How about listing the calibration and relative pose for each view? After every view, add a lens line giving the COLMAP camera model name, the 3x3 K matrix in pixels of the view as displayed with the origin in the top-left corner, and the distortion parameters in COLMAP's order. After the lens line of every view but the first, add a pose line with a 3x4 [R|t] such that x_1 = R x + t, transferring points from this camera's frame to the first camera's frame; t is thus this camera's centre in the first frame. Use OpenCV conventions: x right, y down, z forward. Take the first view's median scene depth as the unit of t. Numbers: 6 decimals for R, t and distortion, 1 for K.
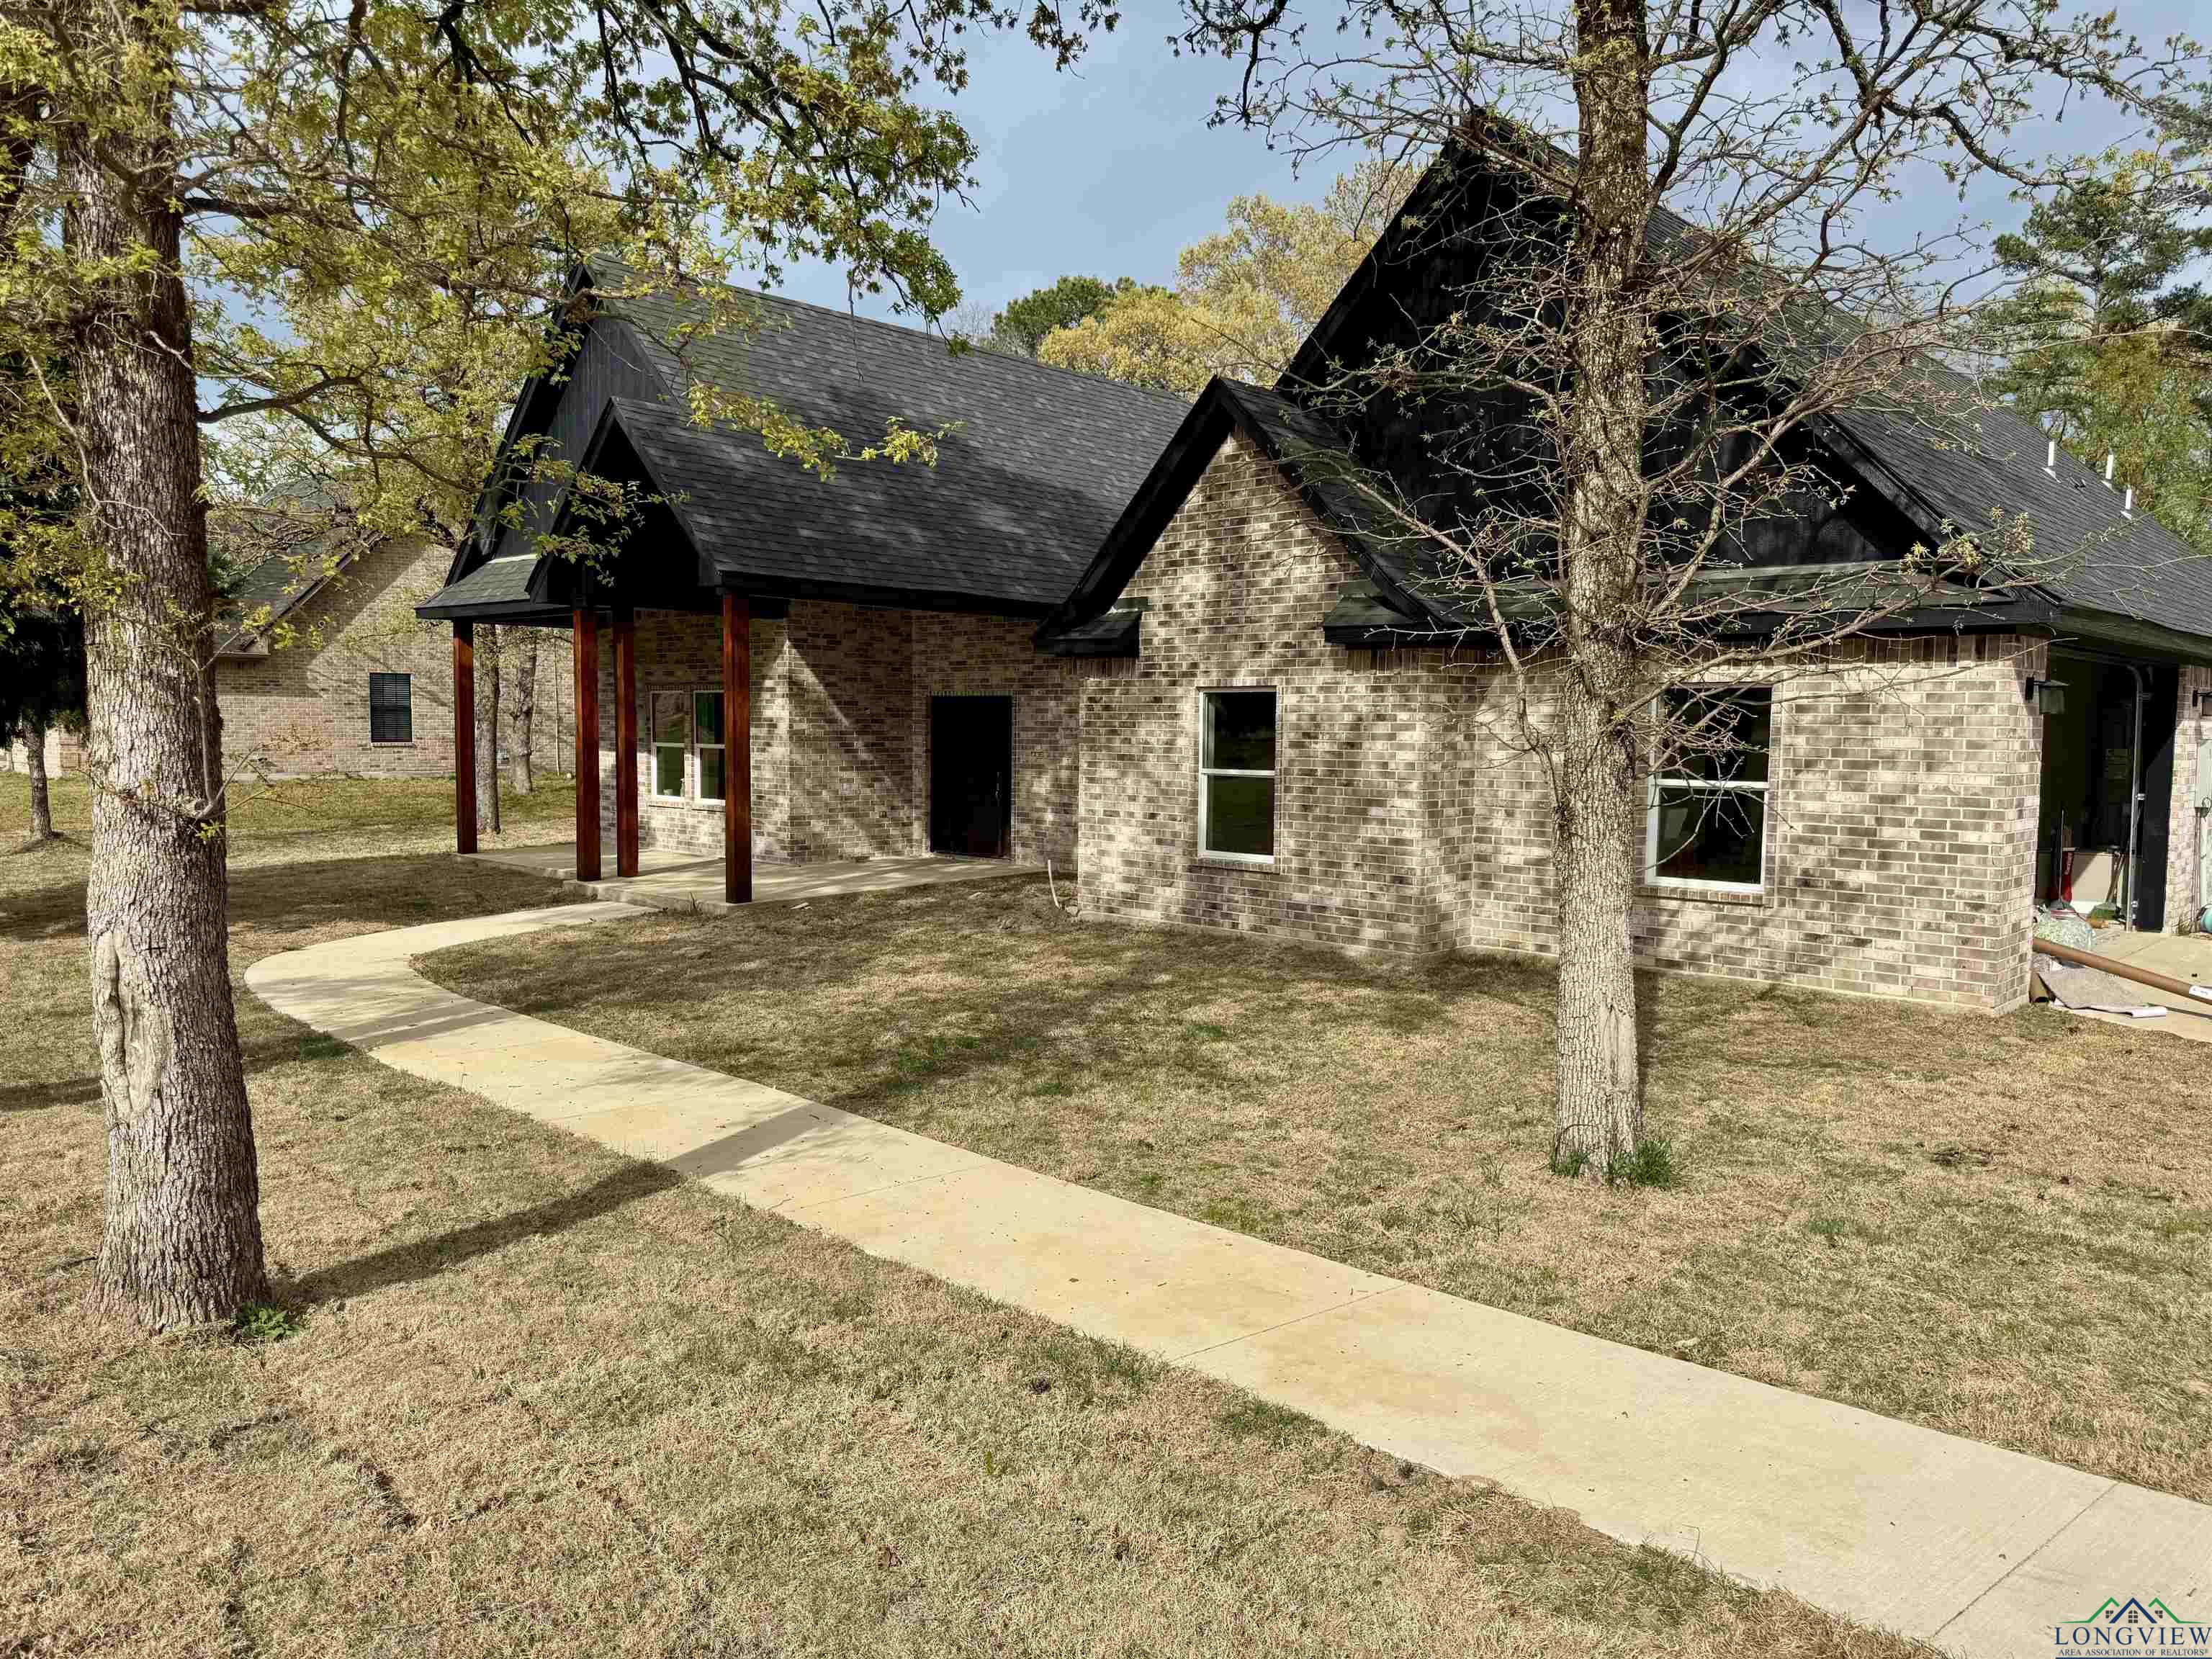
lens RADIAL K [[1559.2, 0, 1106.0], [0, 1559.2, 829.5], [0, 0, 1]] dist [0.153701, -0.394529]
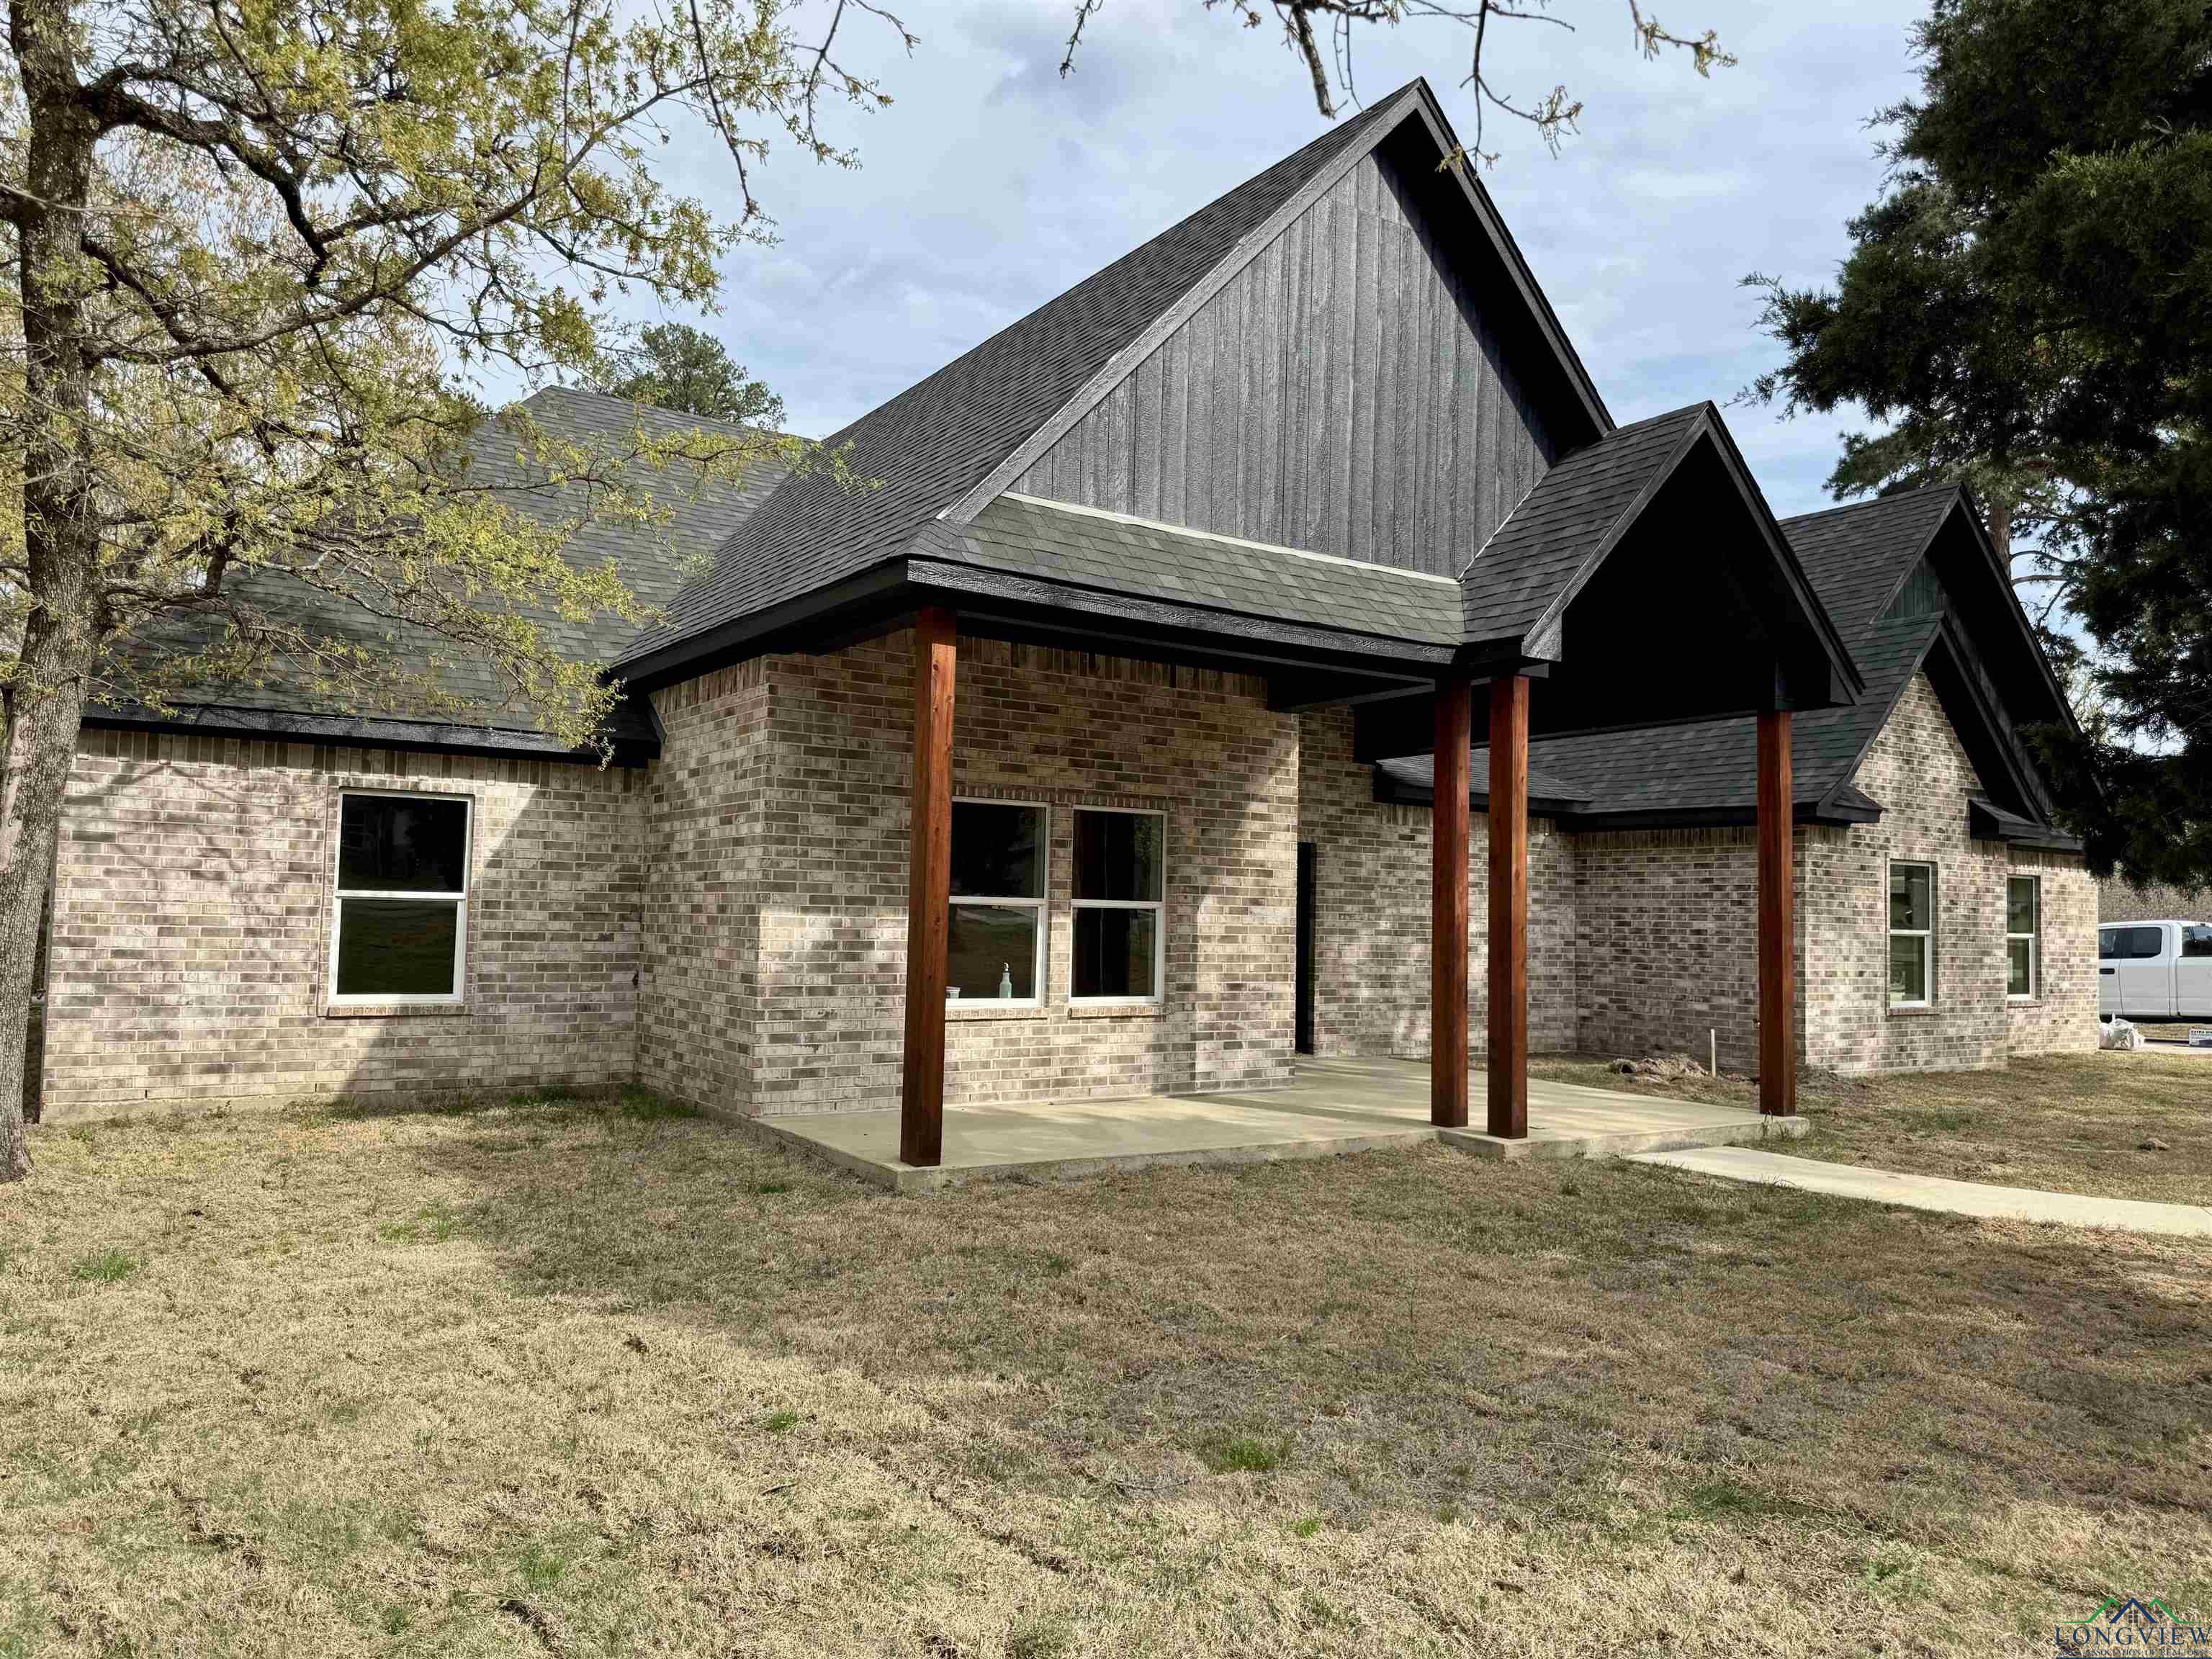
lens RADIAL K [[1527.1, 0, 1102.0], [0, 1527.1, 837.3], [0, 0, 1]] dist [0.156206, -0.304417]
pose [[0.223432, 0.051113, 0.973378, -1.214333], [0.048977, 0.996774, -0.063584, -0.063604], [-0.973488, 0.061879, 0.220208, 1.339066]]
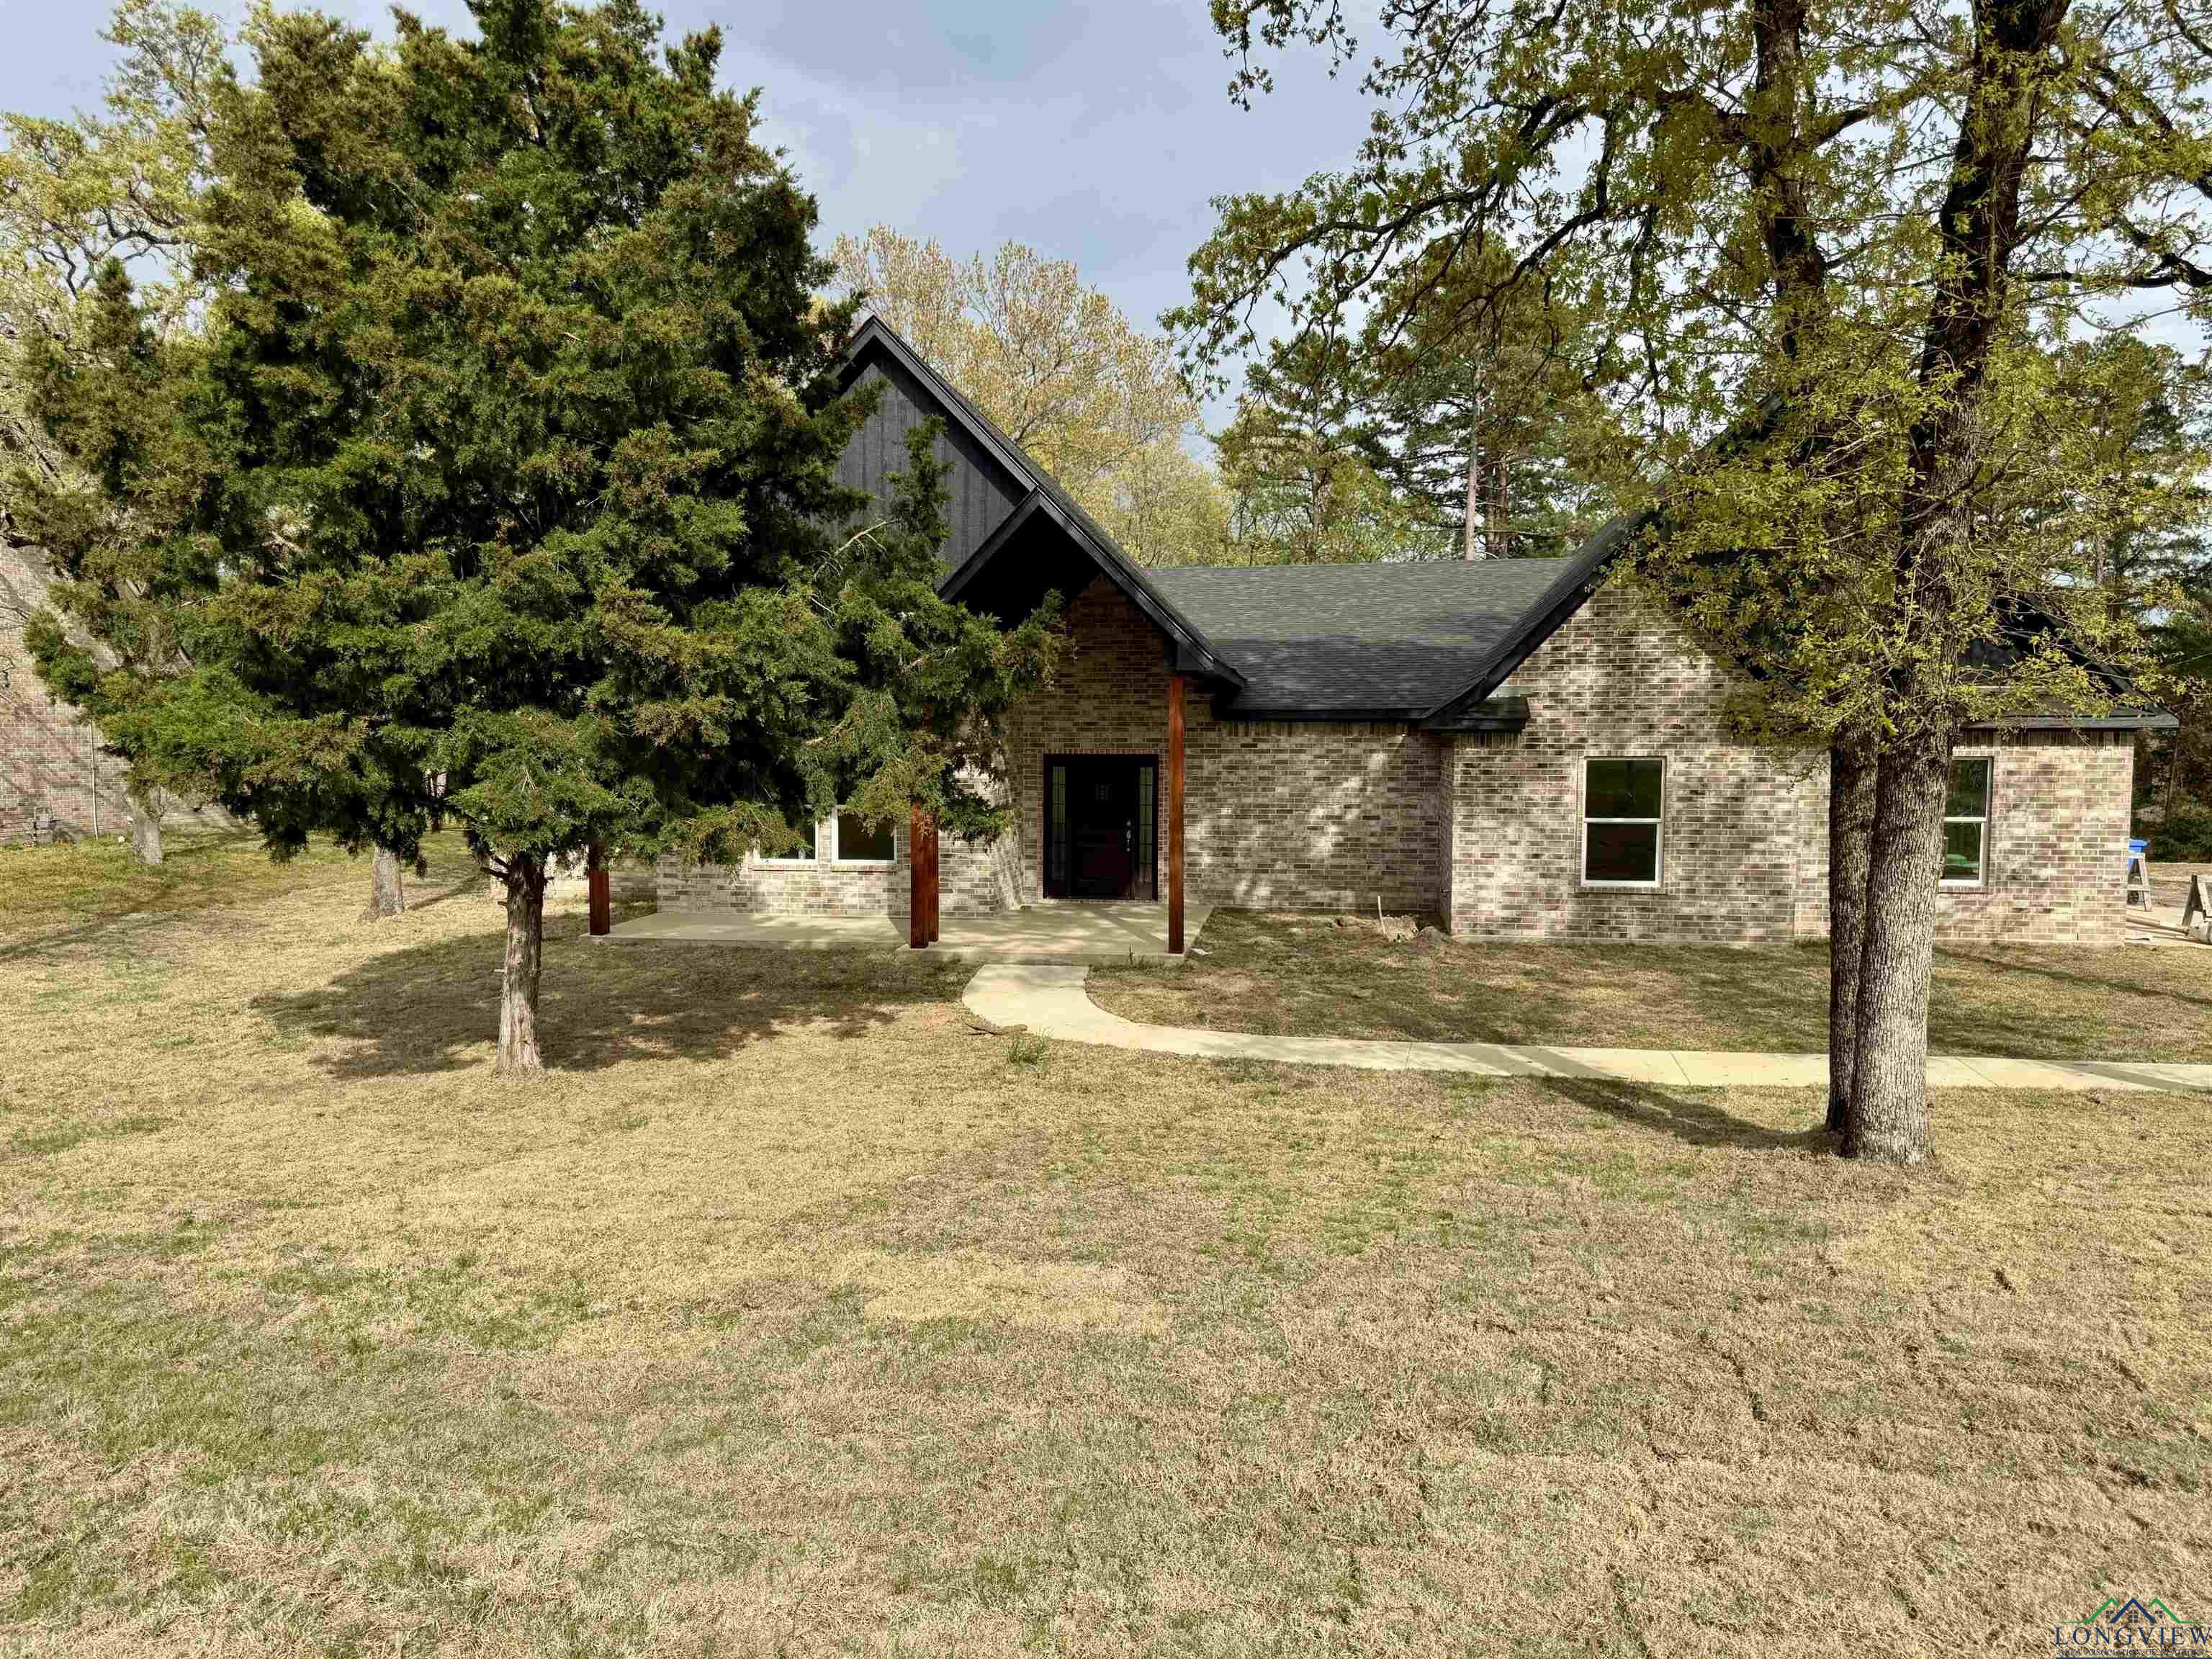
lens RADIAL K [[1527.1, 0, 1102.0], [0, 1527.1, 837.3], [0, 0, 1]] dist [0.156206, -0.304417]
pose [[0.820740, -0.044157, 0.569593, -1.039017], [0.045412, 0.998896, 0.012002, -0.058470], [-0.569494, 0.016016, 0.821839, 0.168458]]
